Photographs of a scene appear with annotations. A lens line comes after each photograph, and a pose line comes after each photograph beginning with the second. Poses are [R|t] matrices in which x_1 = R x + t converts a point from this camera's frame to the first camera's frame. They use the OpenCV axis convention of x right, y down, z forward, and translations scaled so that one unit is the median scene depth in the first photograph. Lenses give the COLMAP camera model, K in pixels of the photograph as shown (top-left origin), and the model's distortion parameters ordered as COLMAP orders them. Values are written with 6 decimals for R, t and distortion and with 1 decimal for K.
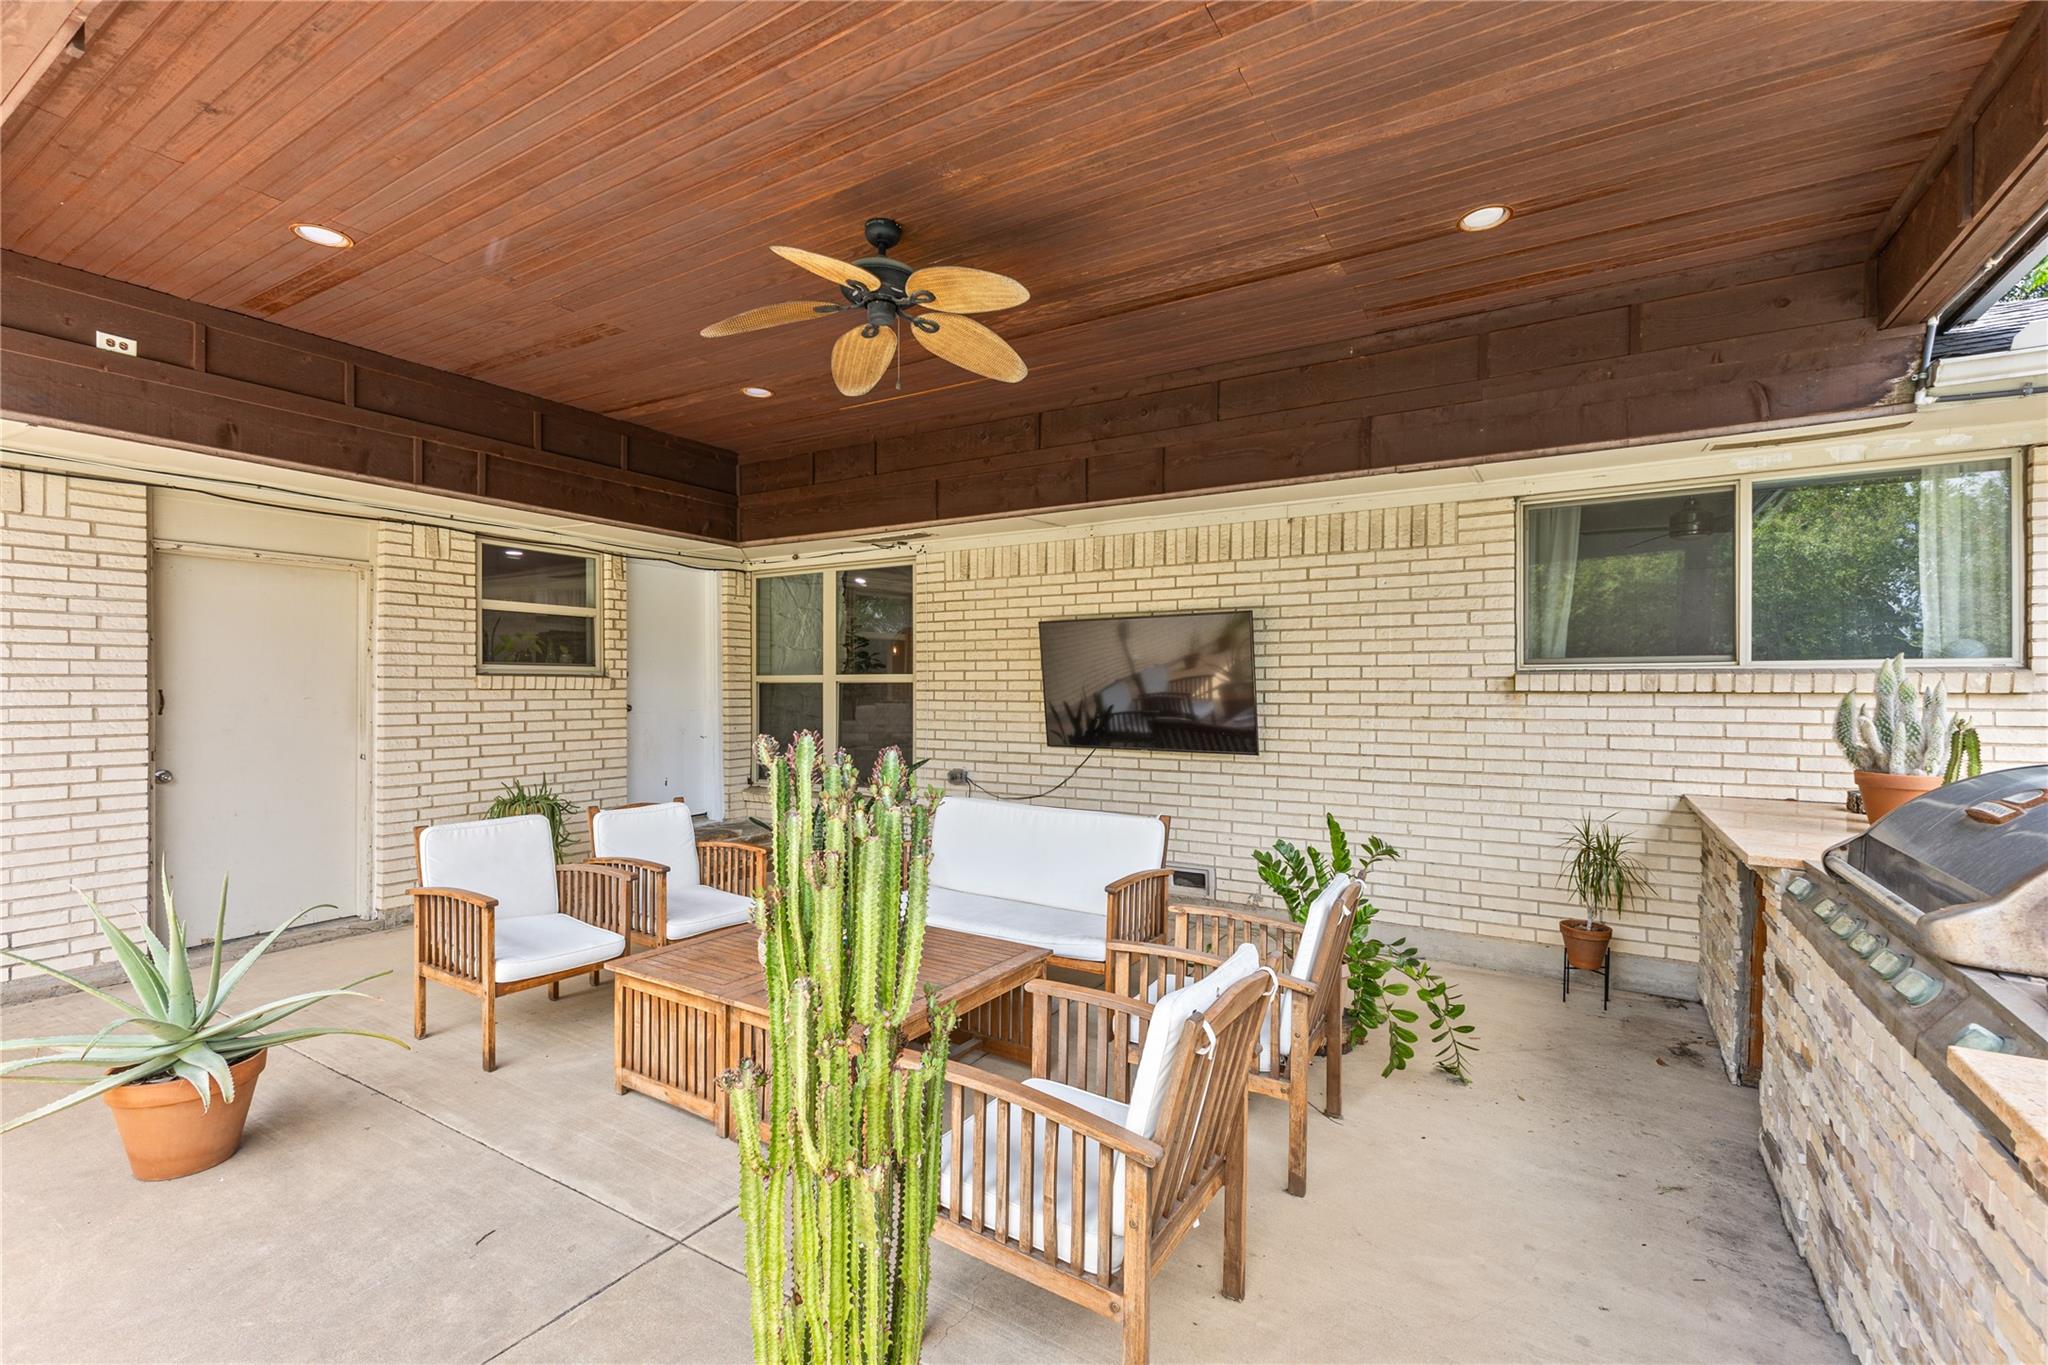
lens RADIAL K [[891.6, 0, 1039.3], [0, 891.6, 692.7], [0, 0, 1]] dist [0.002042, 0.000212]
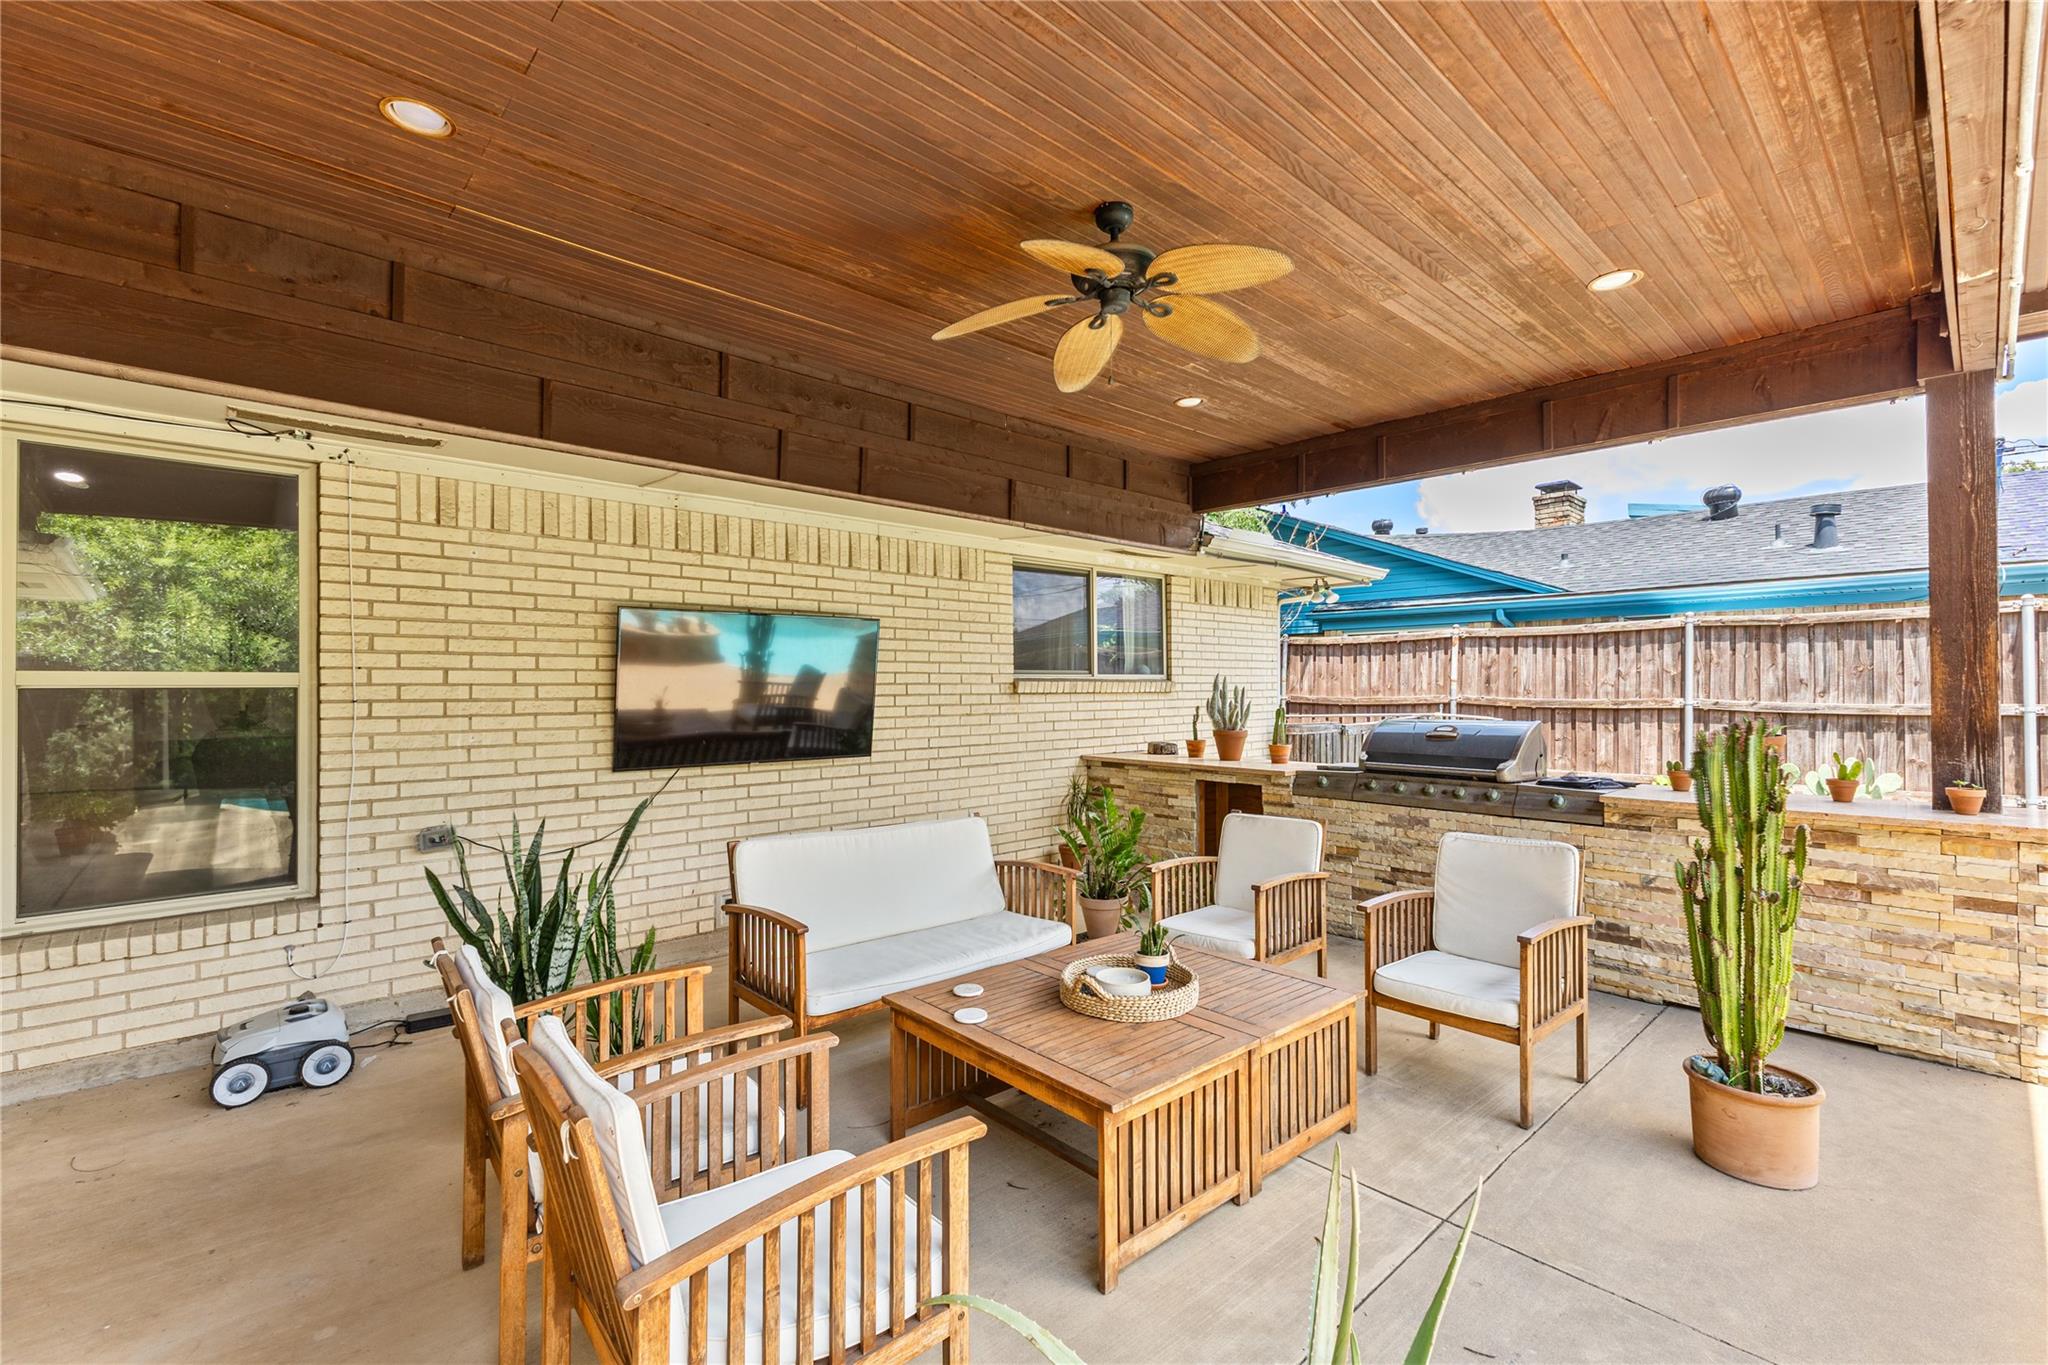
lens RADIAL K [[876.2, 0, 1024.0], [0, 876.2, 682.5], [0, 0, 1]] dist [-0.000094, -0.000108]
pose [[0.279775, 0.003256, 0.960060, -0.696566], [0.009968, 0.999931, -0.006296, -0.008402], [-0.960014, 0.011331, 0.279723, 0.533886]]
